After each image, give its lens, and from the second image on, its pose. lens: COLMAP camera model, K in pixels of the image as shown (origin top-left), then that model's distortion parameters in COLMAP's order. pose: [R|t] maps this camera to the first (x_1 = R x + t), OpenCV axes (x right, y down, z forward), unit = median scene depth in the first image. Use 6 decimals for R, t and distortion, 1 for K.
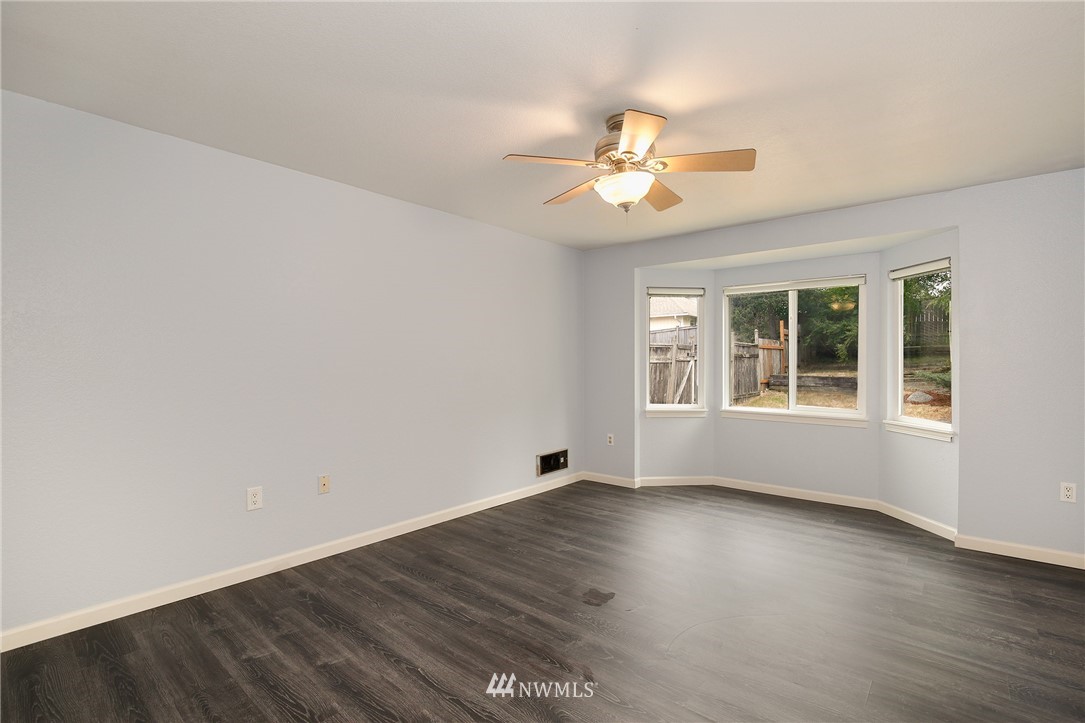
lens RADIAL K [[495.3, 0, 553.8], [0, 495.3, 363.3], [0, 0, 1]] dist [-0.030508, 0.004666]
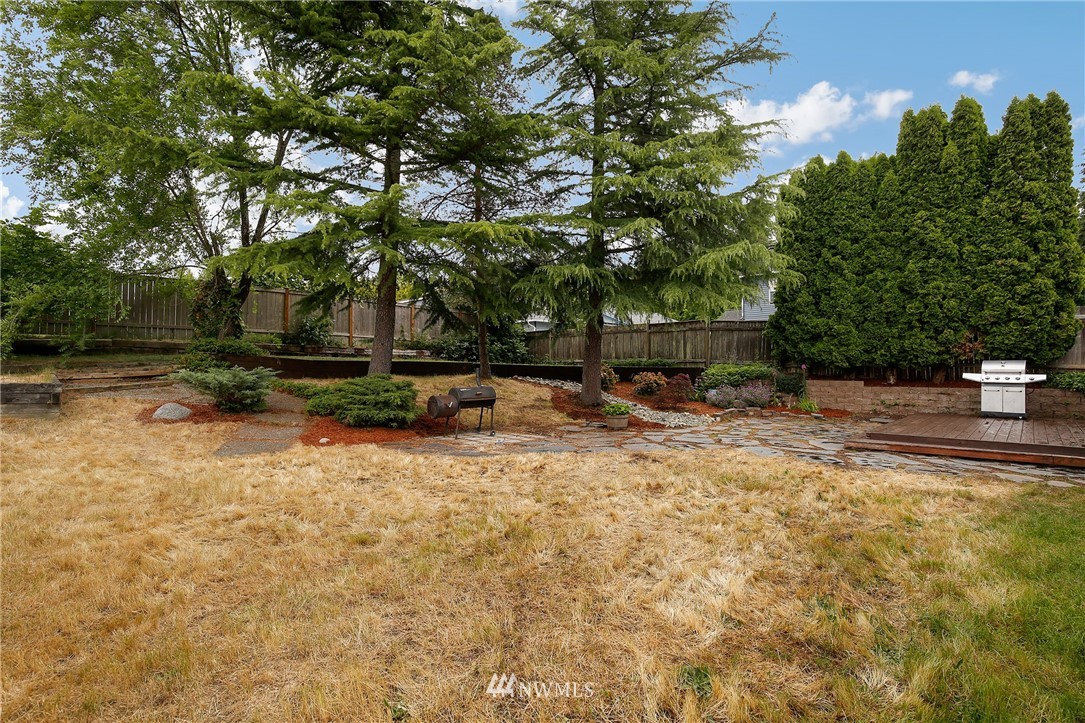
lens RADIAL K [[495.3, 0, 548.3], [0, 495.3, 363.7], [0, 0, 1]] dist [-0.030508, 0.004666]
pose [[0.096685, 0.013943, 0.995217, 0.547638], [0.001955, 0.999897, -0.014199, 0.056433], [-0.995313, 0.003318, 0.096647, 1.489693]]
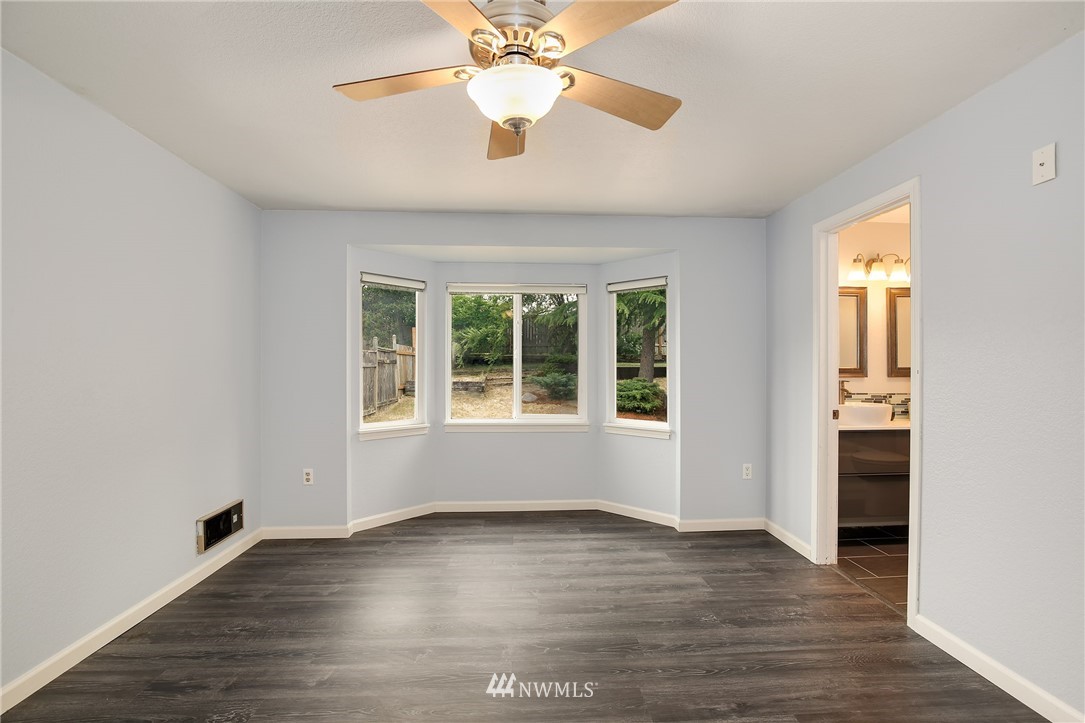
lens RADIAL K [[495.3, 0, 544.9], [0, 495.3, 364.0], [0, 0, 1]] dist [-0.030508, 0.004666]
pose [[0.734818, 0.003748, 0.678254, -0.135859], [0.003200, 0.999954, -0.008992, -0.002836], [-0.678257, 0.008778, 0.734772, 0.271722]]
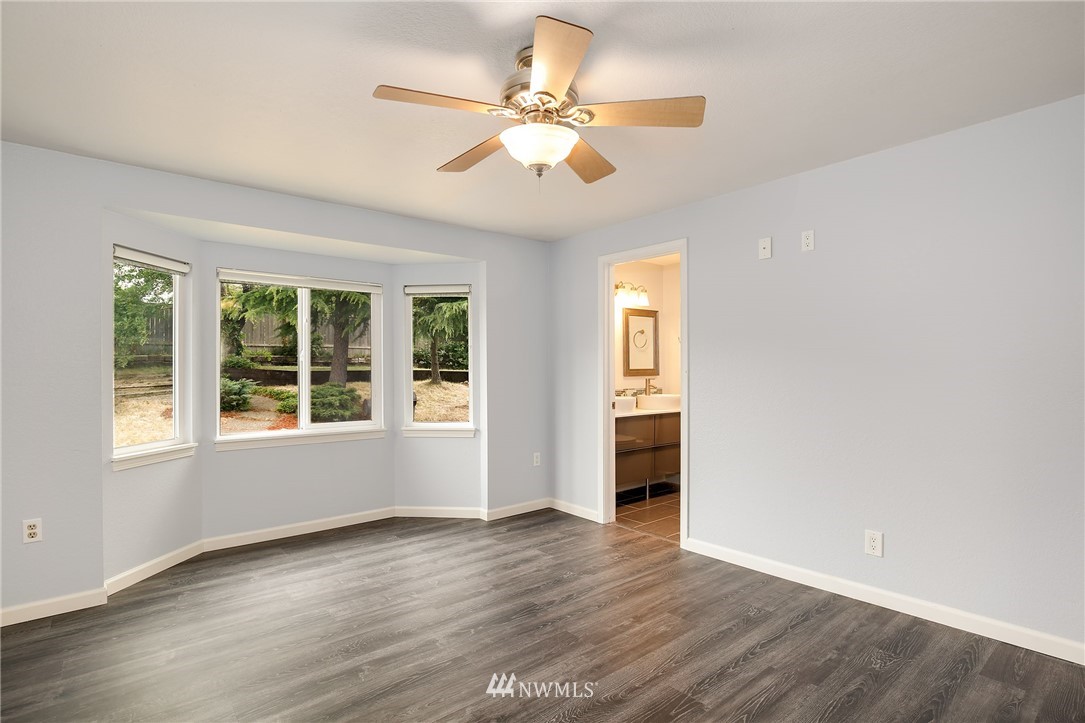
lens RADIAL K [[532.5, 0, 542.8], [0, 532.5, 365.3], [0, 0, 1]] dist [-0.020764, 0.003005]
pose [[0.192423, 0.005939, 0.981294, -0.350755], [0.010451, 0.999913, -0.008102, -0.003501], [-0.981256, 0.011815, 0.192344, 0.445547]]
